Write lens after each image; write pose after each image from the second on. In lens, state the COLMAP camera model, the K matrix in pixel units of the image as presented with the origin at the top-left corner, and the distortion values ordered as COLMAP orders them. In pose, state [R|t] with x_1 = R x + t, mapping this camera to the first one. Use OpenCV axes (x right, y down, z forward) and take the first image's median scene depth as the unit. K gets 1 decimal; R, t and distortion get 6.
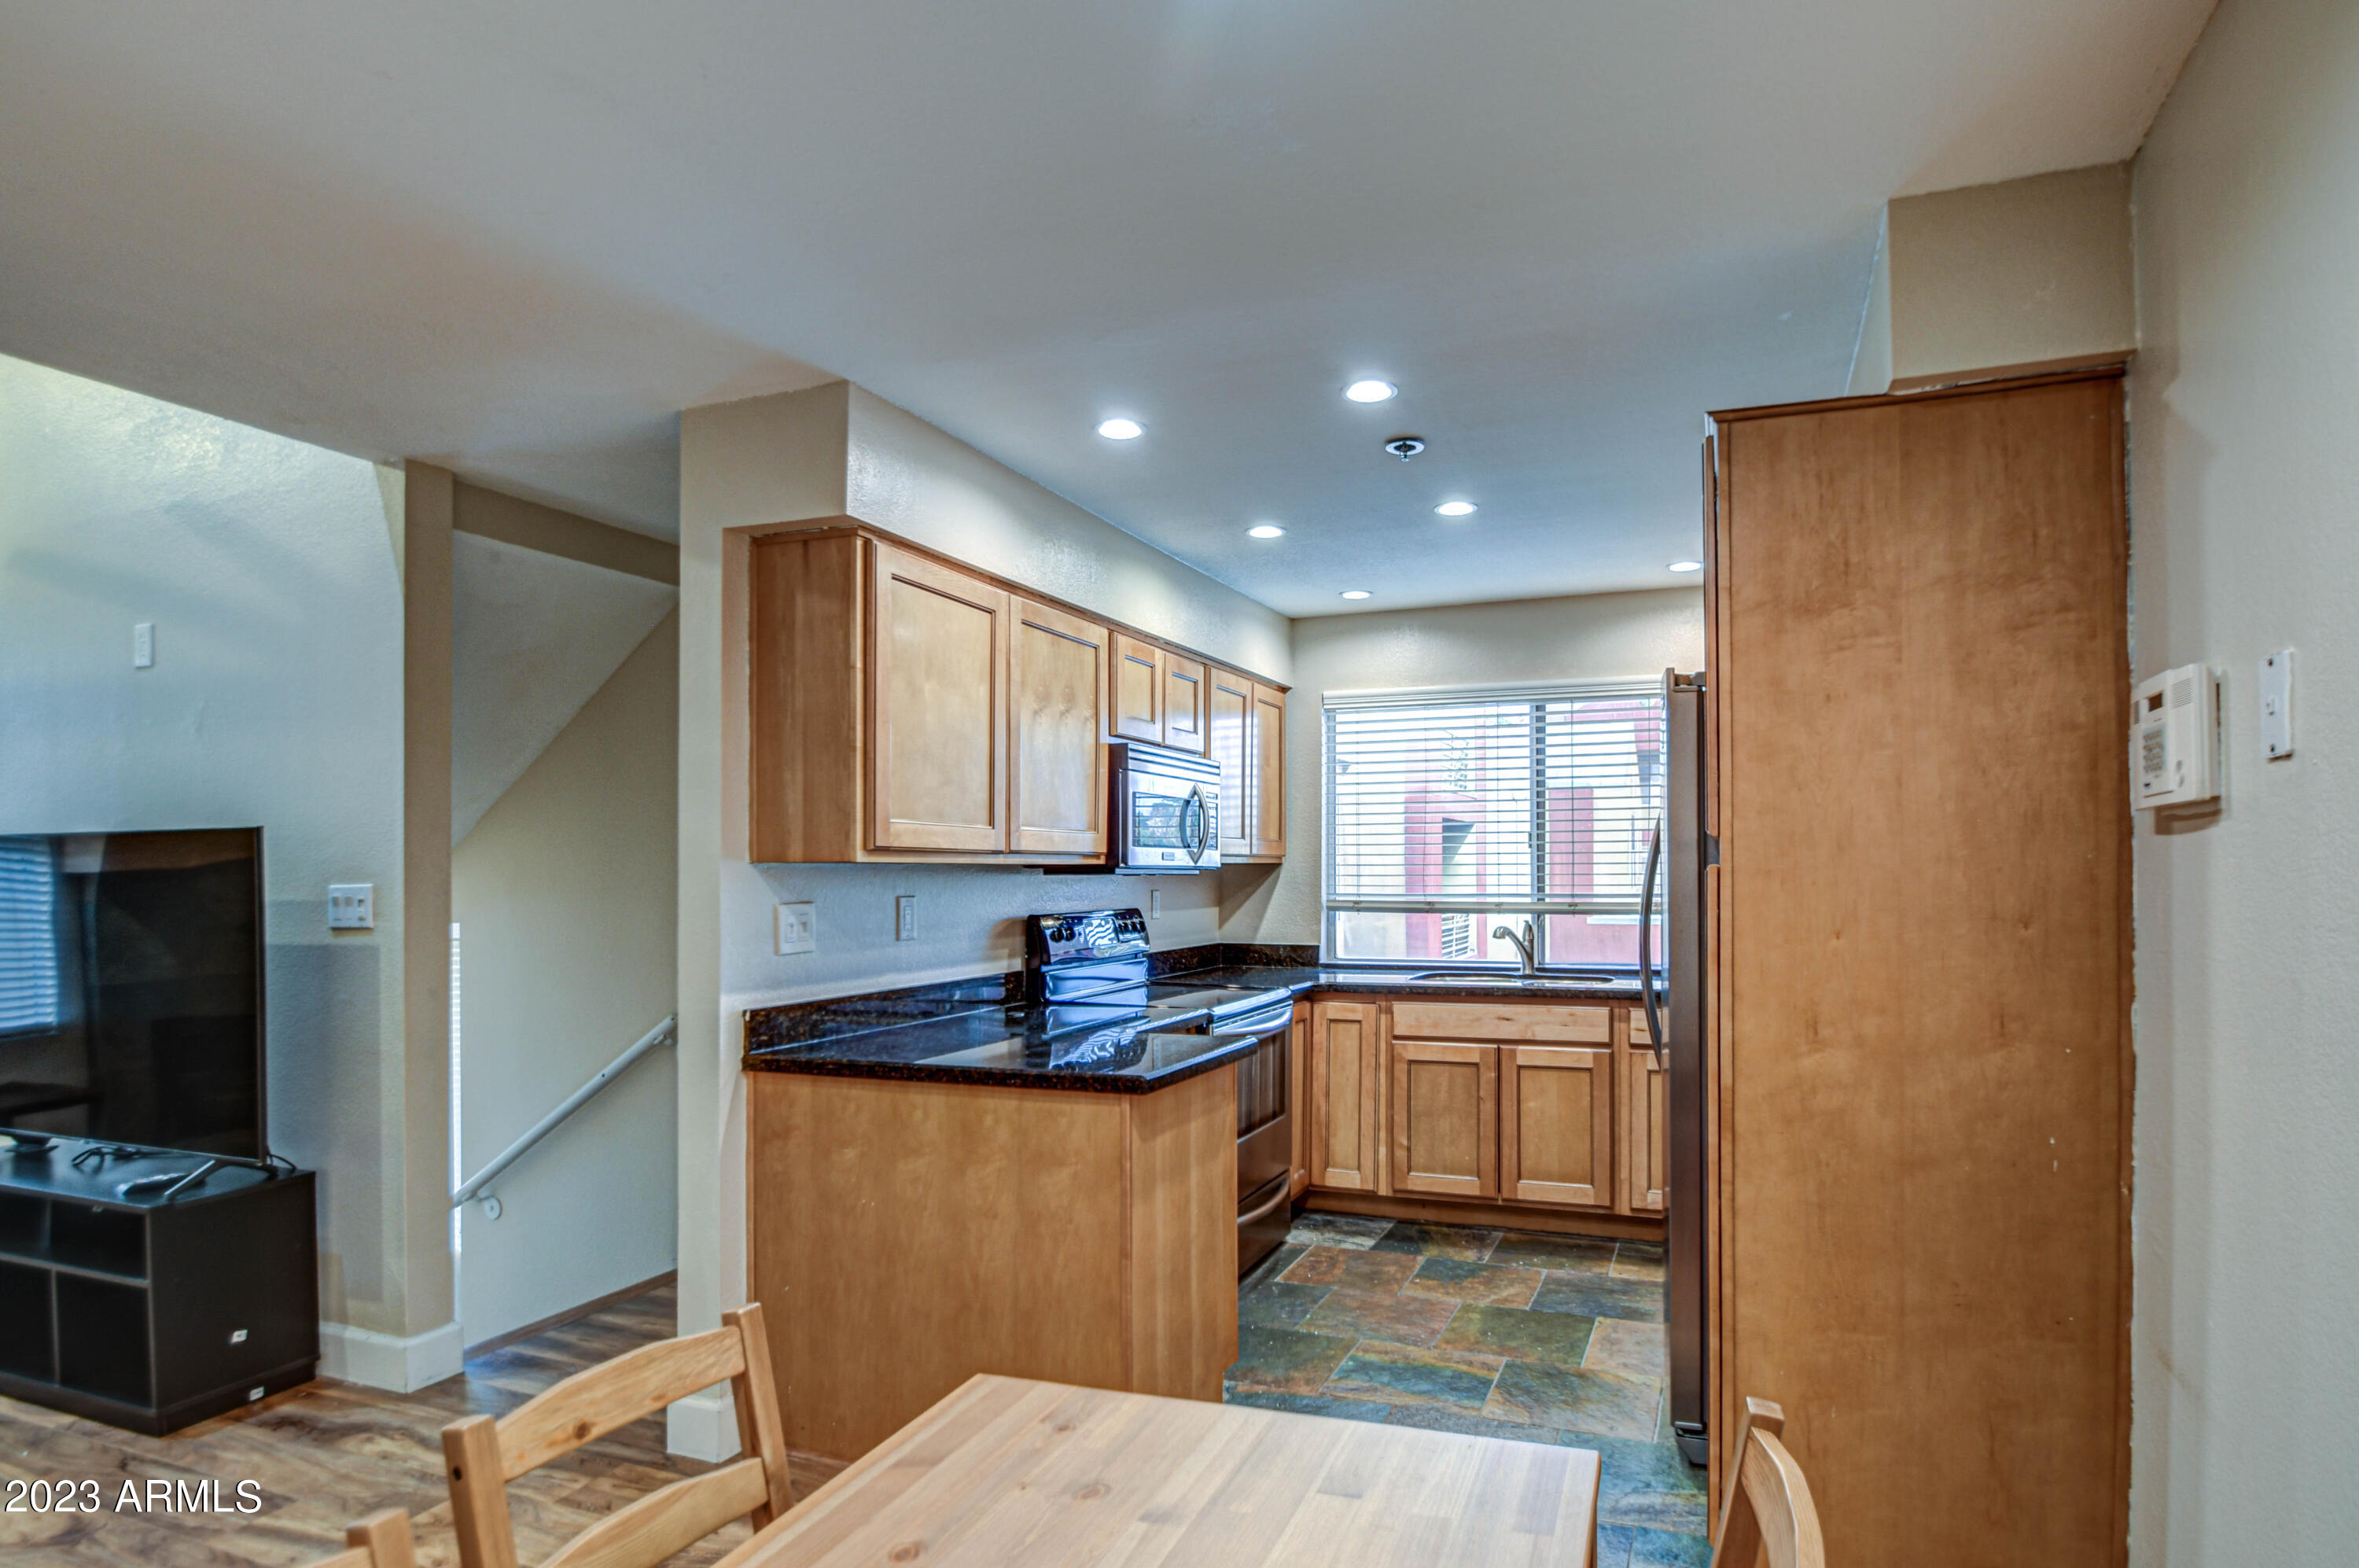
lens RADIAL K [[1268.8, 0, 1228.9], [0, 1268.8, 867.9], [0, 0, 1]] dist [0.000587, -0.018663]
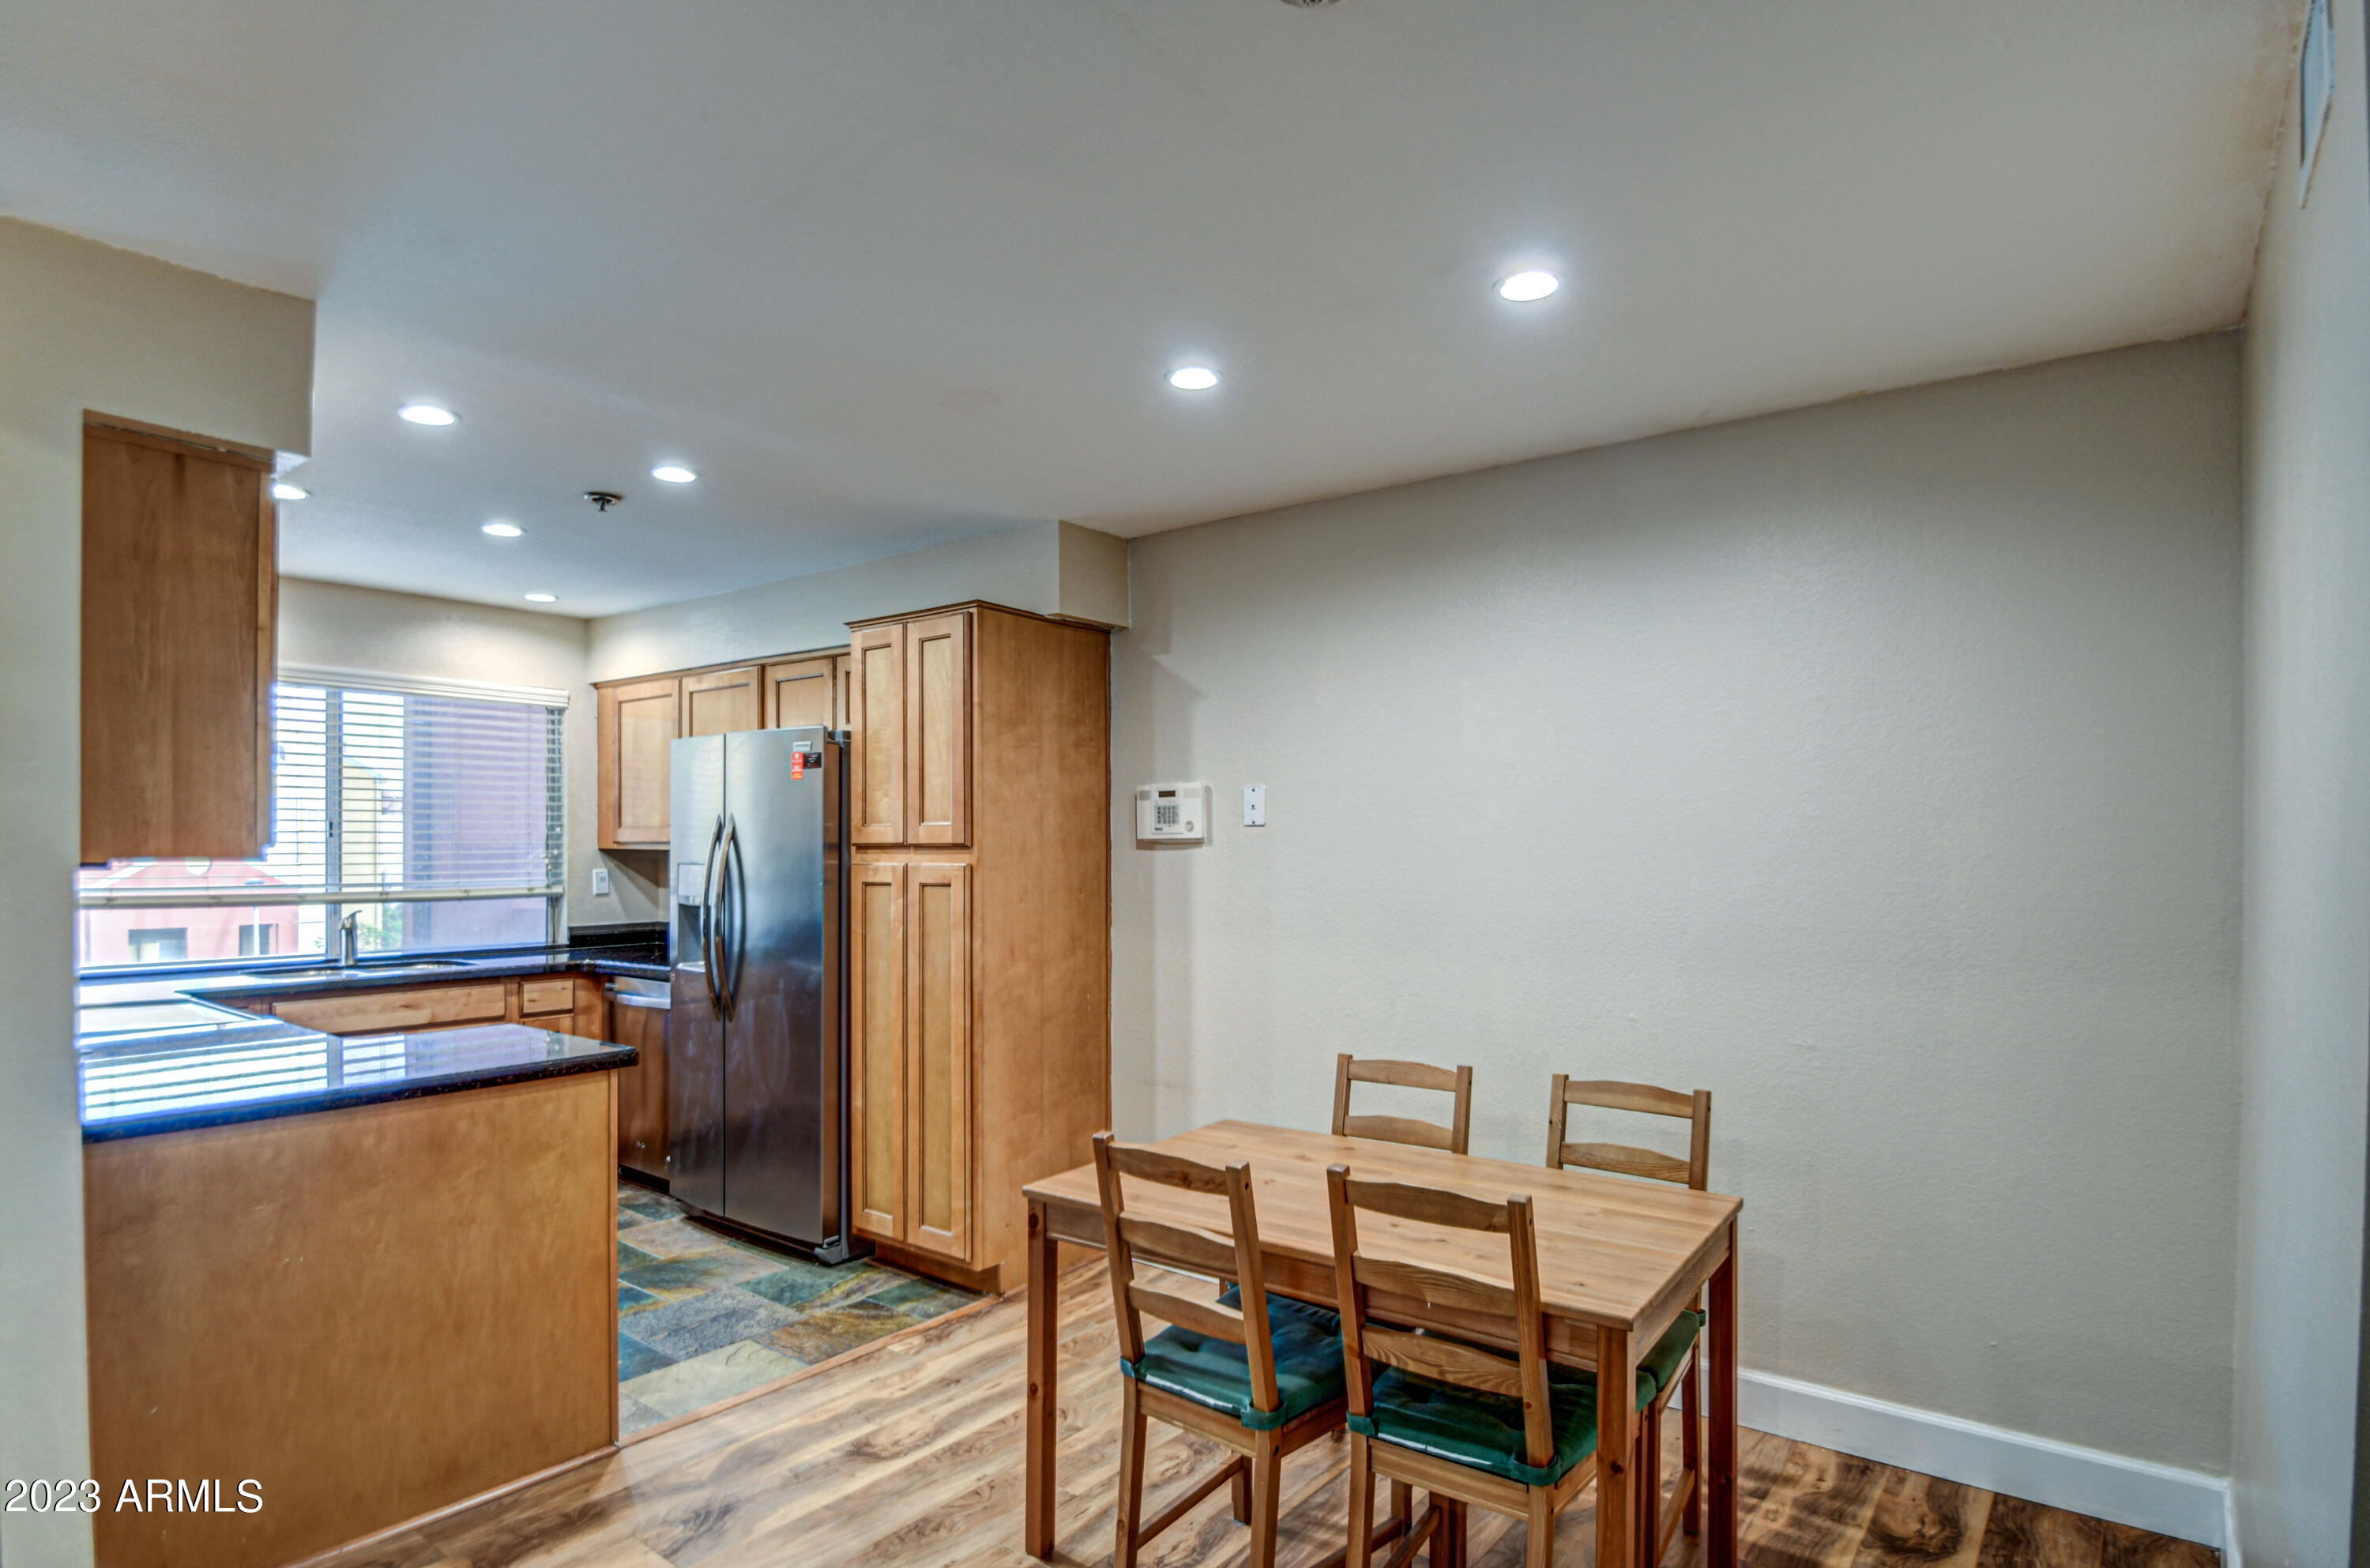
lens RADIAL K [[1261.6, 0, 1139.5], [0, 1261.6, 843.5], [0, 0, 1]] dist [-0.018893, -0.000856]
pose [[0.313345, 0.008501, 0.949601, -0.552325], [-0.006307, 0.999957, -0.006871, -0.008778], [-0.949618, -0.003836, 0.313385, 0.118992]]
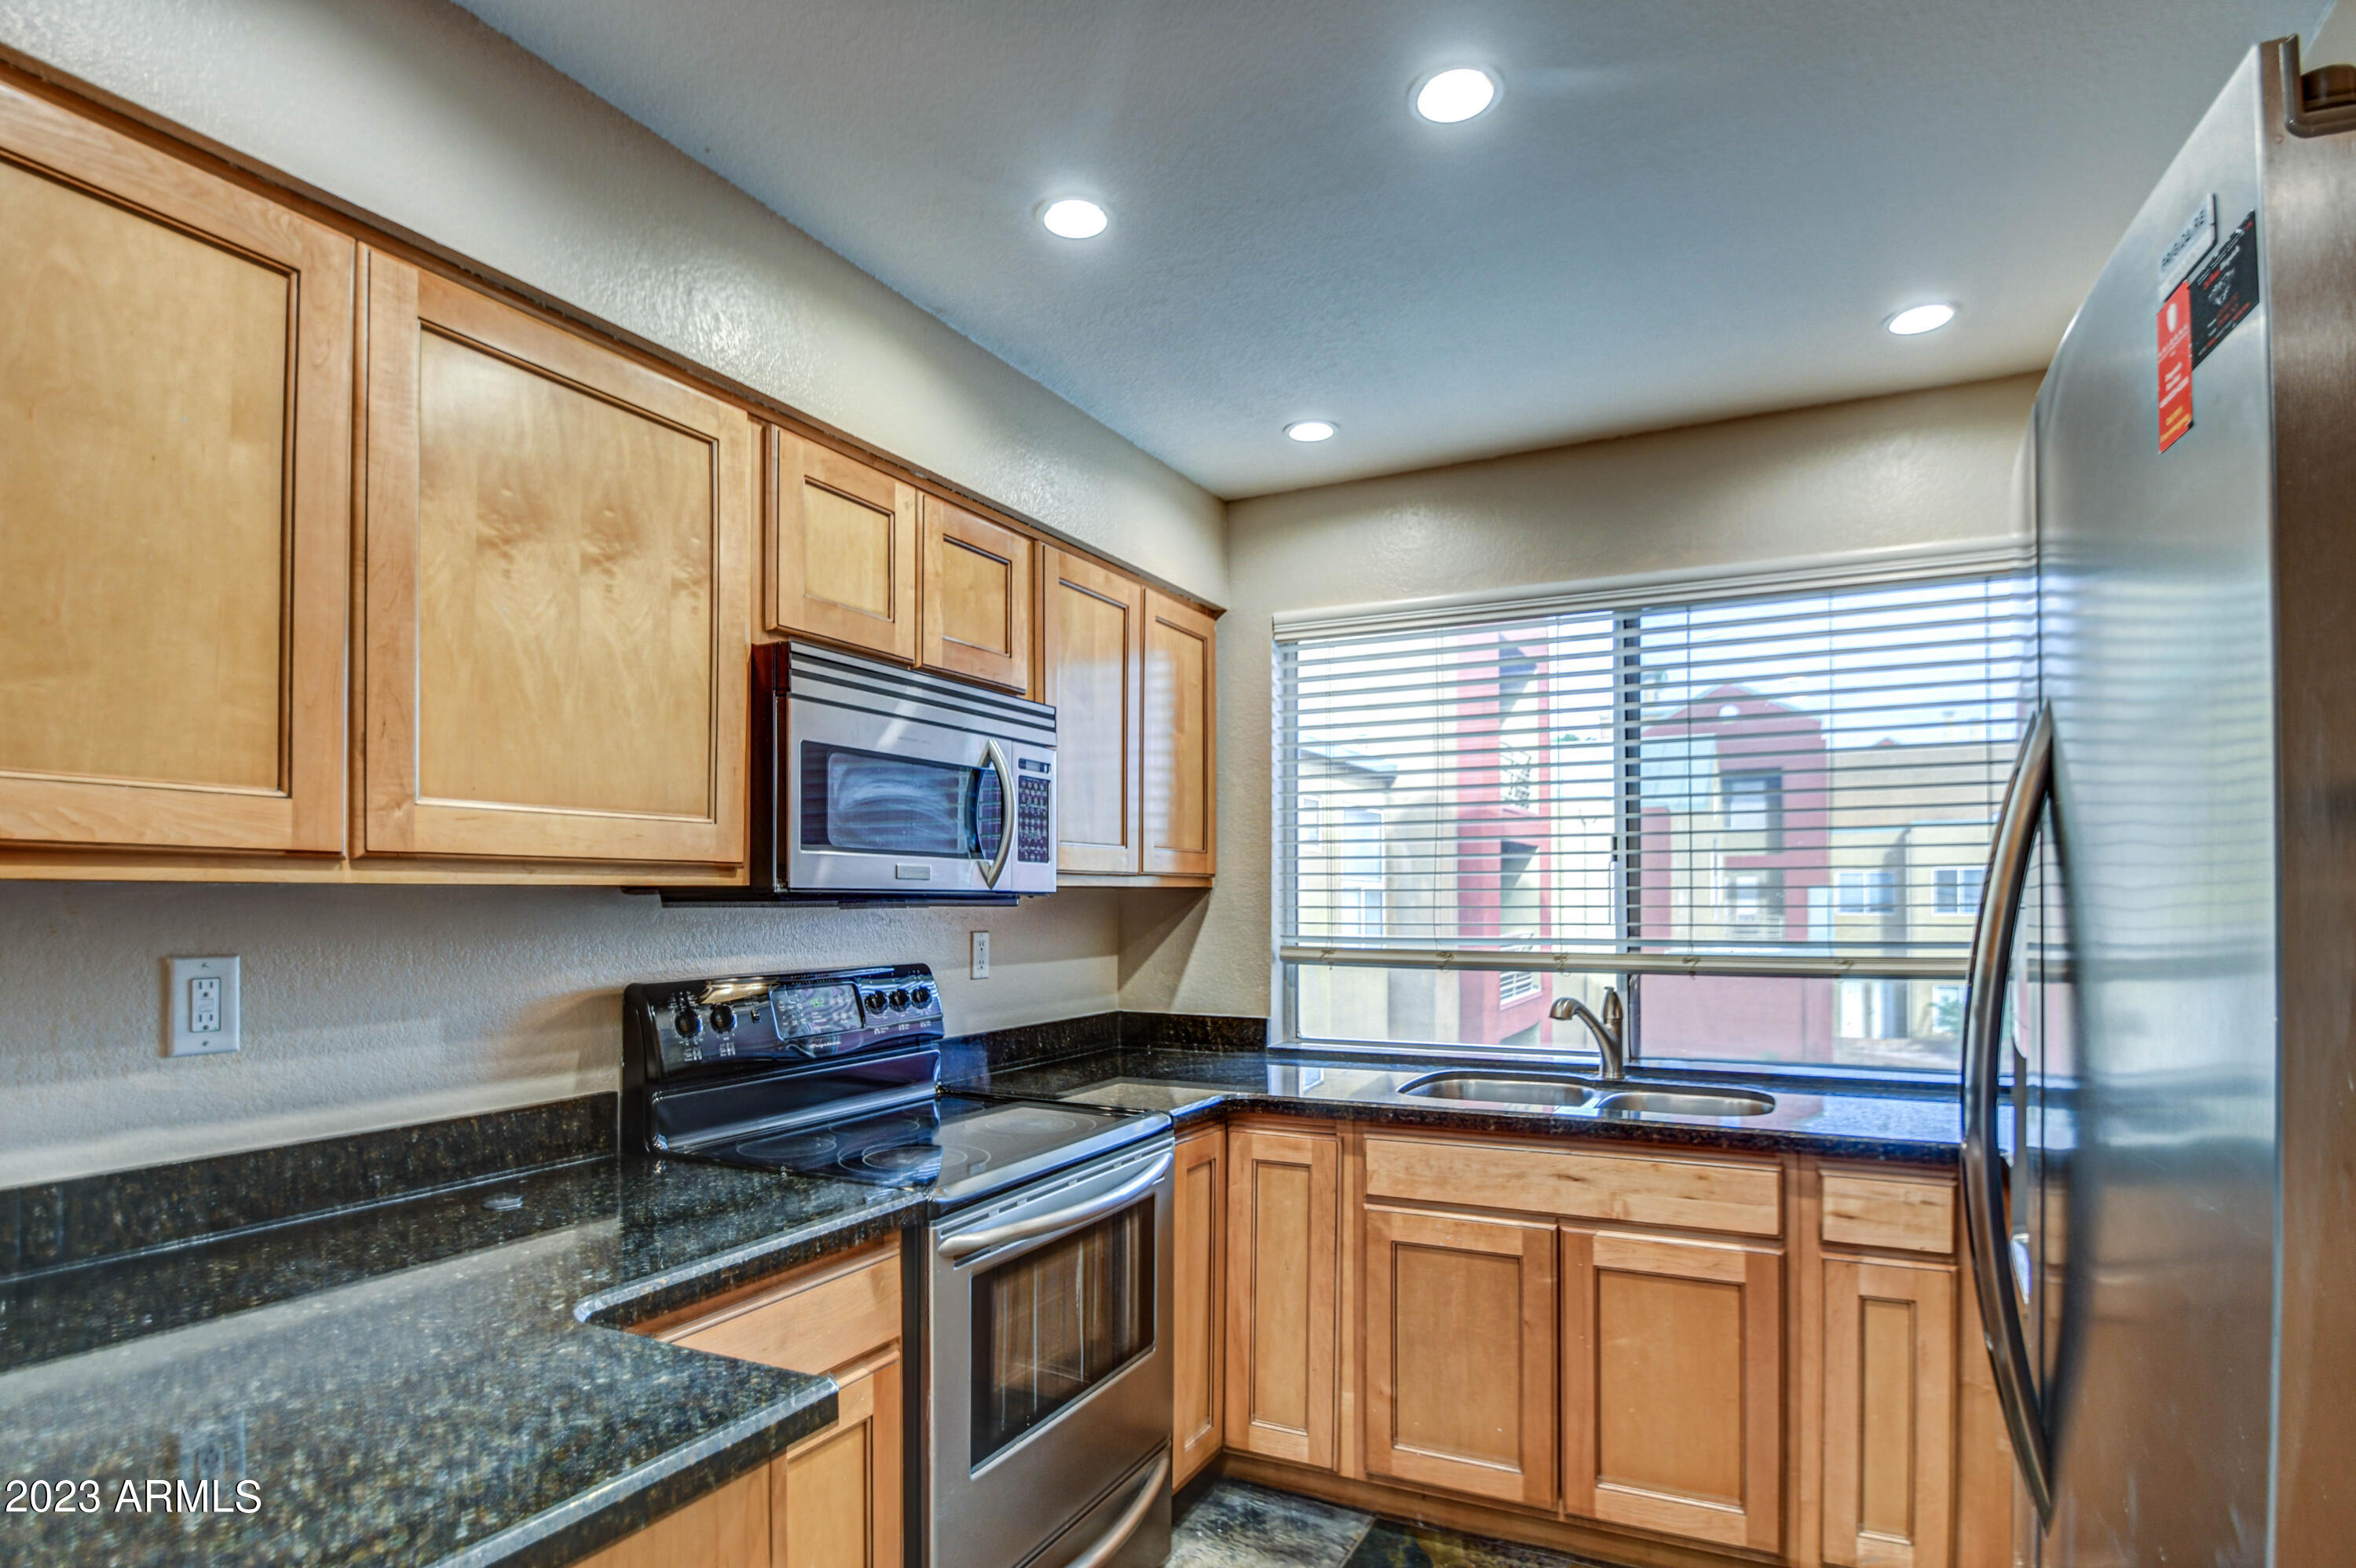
lens RADIAL K [[1260.2, 0, 1178.8], [0, 1260.2, 888.9], [0, 0, 1]] dist [-0.004167, -0.000581]
pose [[0.995907, -0.000040, -0.090378, 0.100392], [-0.000492, 0.999983, -0.005863, 0.000863], [0.090377, 0.005884, 0.995890, 0.452490]]
